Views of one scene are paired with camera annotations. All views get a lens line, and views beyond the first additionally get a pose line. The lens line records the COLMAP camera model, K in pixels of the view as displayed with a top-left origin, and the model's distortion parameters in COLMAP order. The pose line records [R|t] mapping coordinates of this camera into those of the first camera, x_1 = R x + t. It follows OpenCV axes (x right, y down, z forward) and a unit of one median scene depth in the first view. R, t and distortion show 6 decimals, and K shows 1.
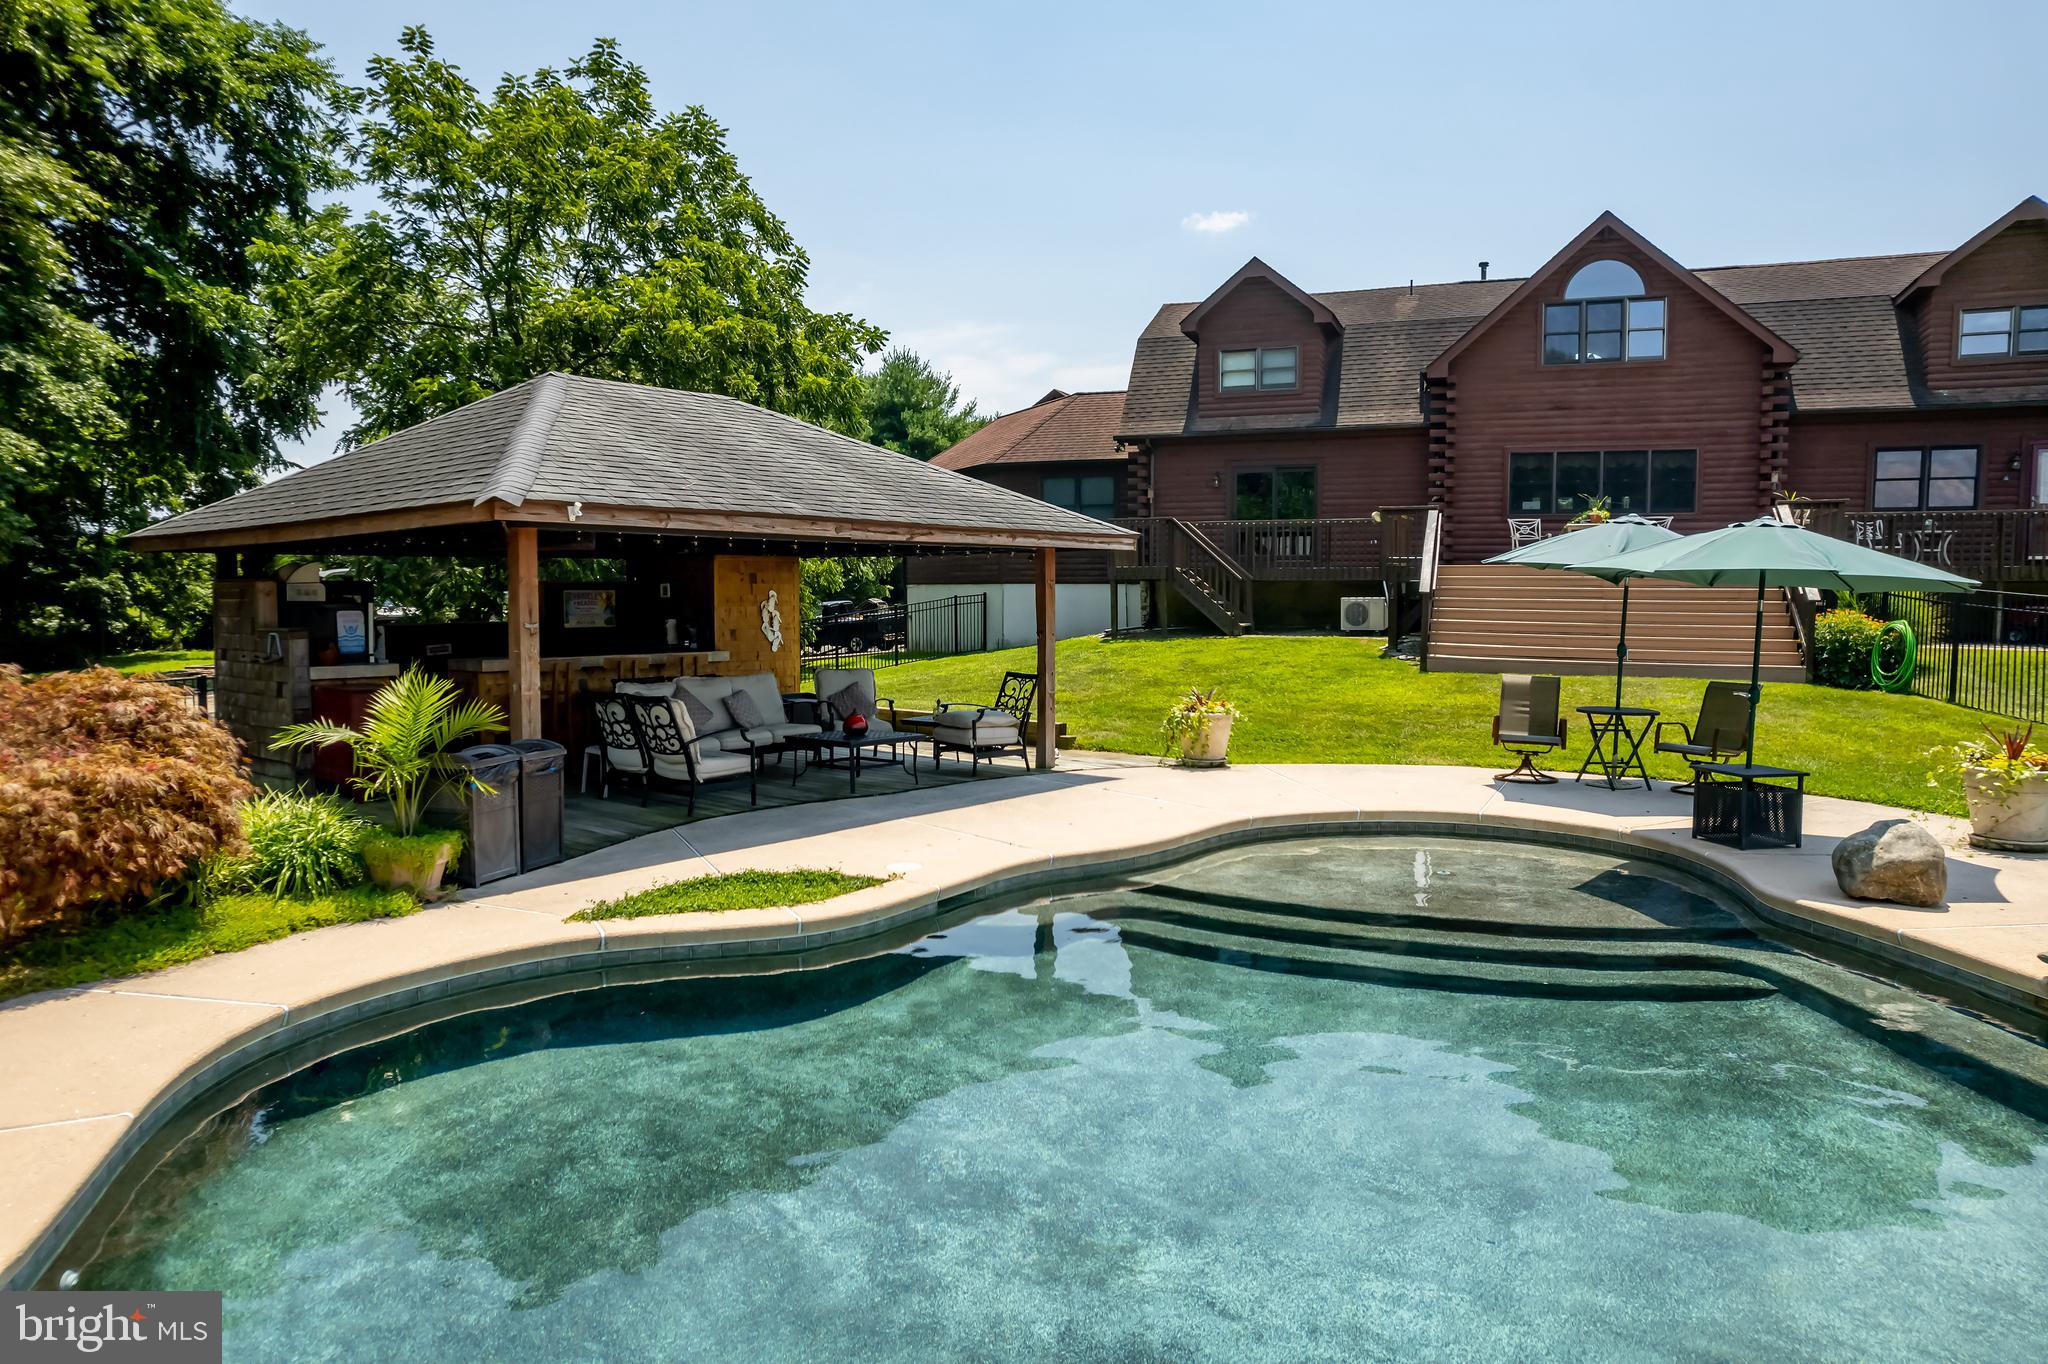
lens RADIAL K [[1340.8, 0, 1012.2], [0, 1340.8, 669.4], [0, 0, 1]] dist [-0.045253, 0.005494]
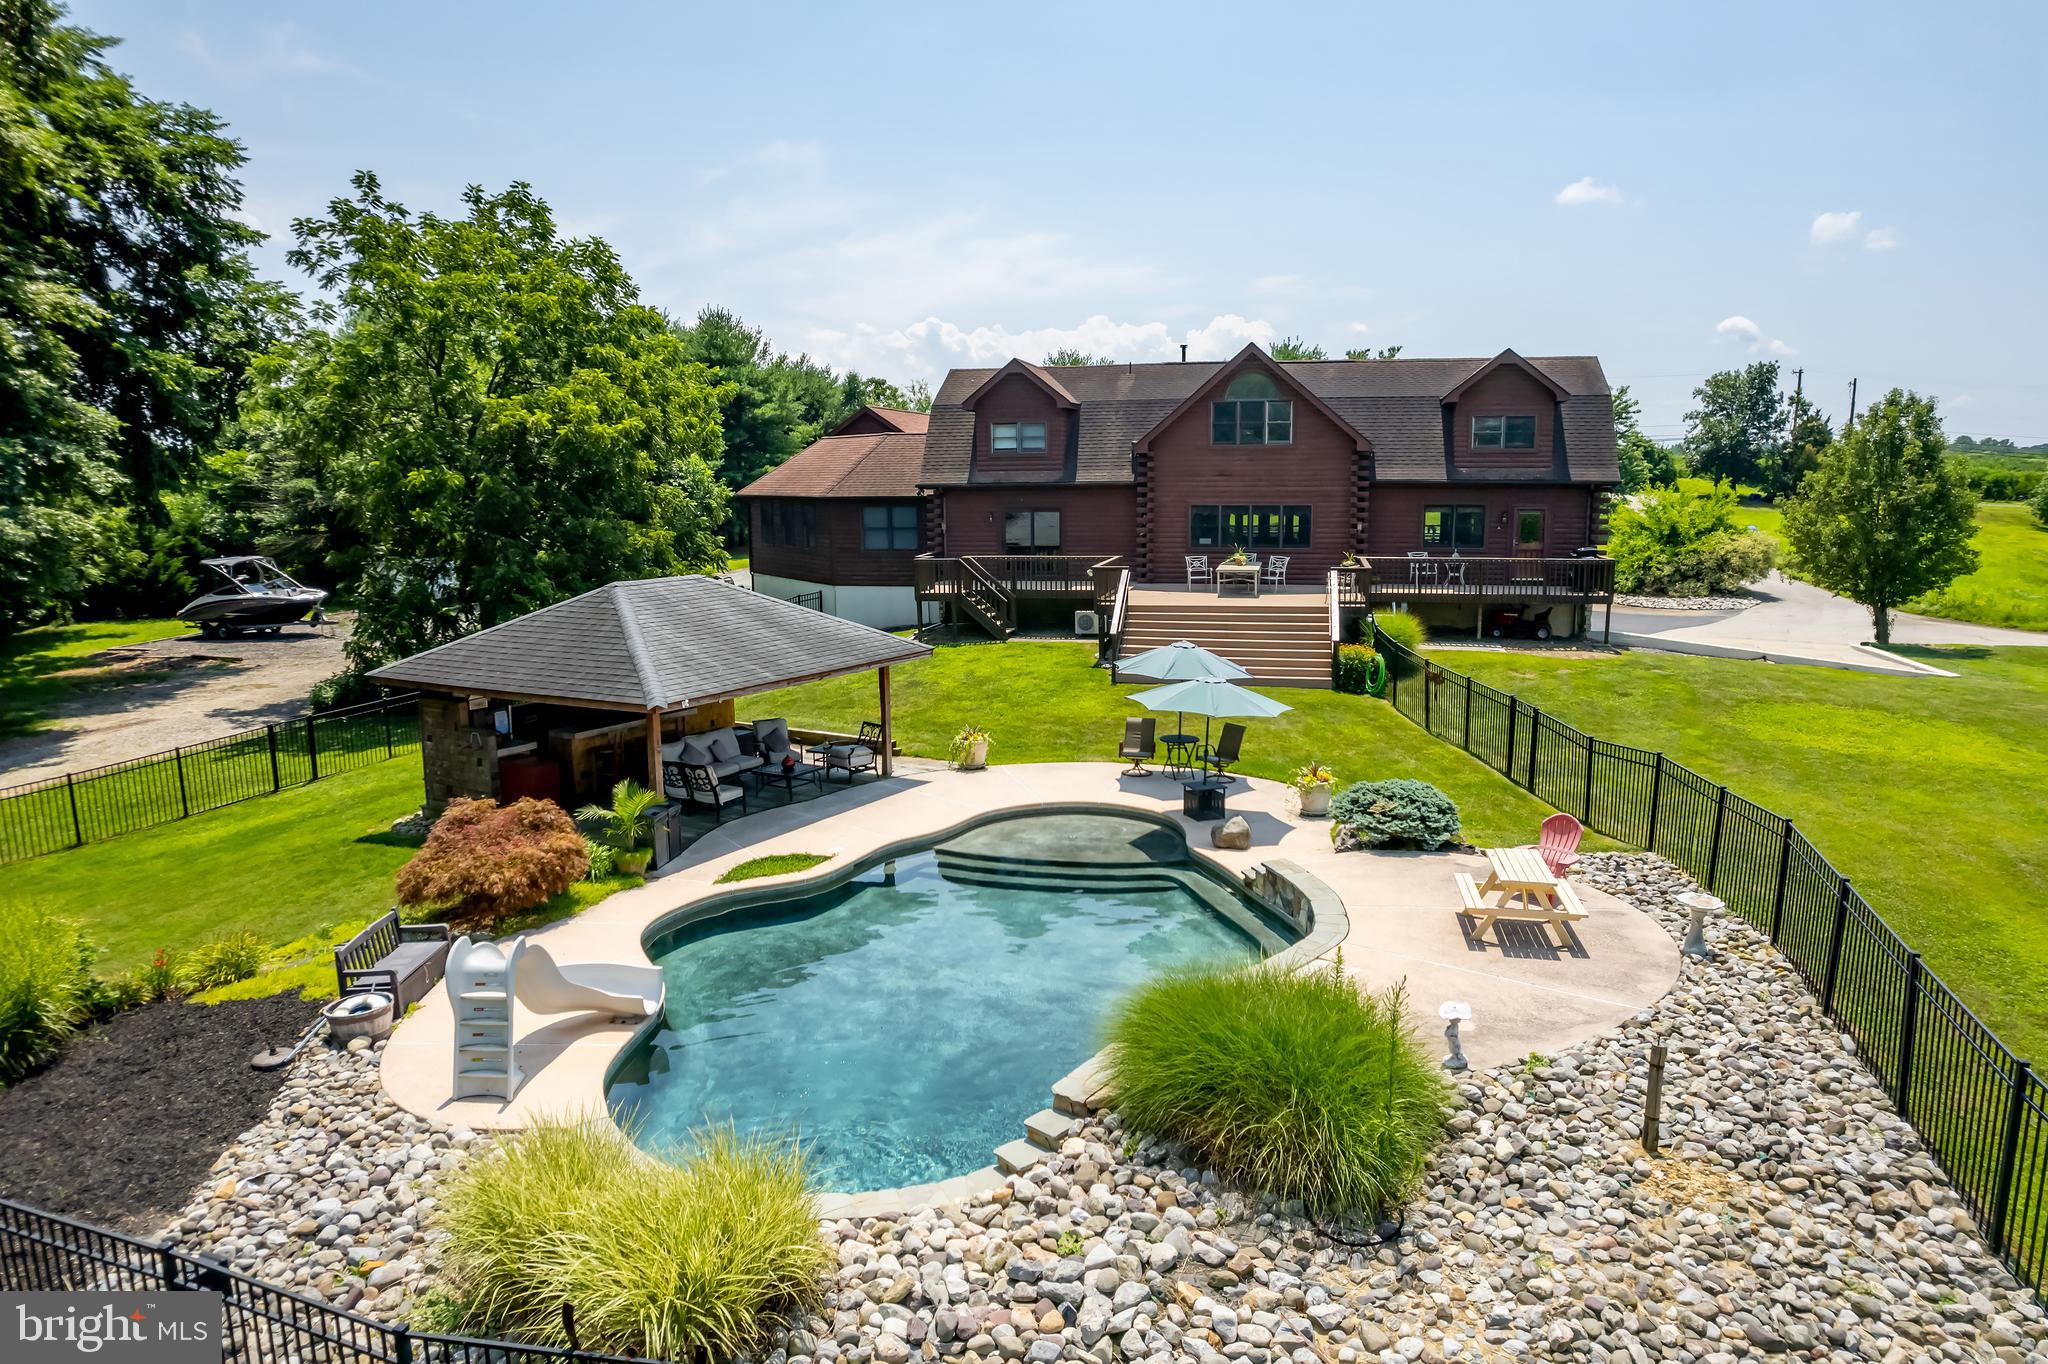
lens RADIAL K [[1340.8, 0, 1026.0], [0, 1340.8, 687.4], [0, 0, 1]] dist [-0.045253, 0.005494]
pose [[0.987559, -0.034958, 0.153311, -0.045159], [0.019572, 0.994720, 0.100741, -0.158388], [-0.156023, -0.096487, 0.983030, -0.576667]]
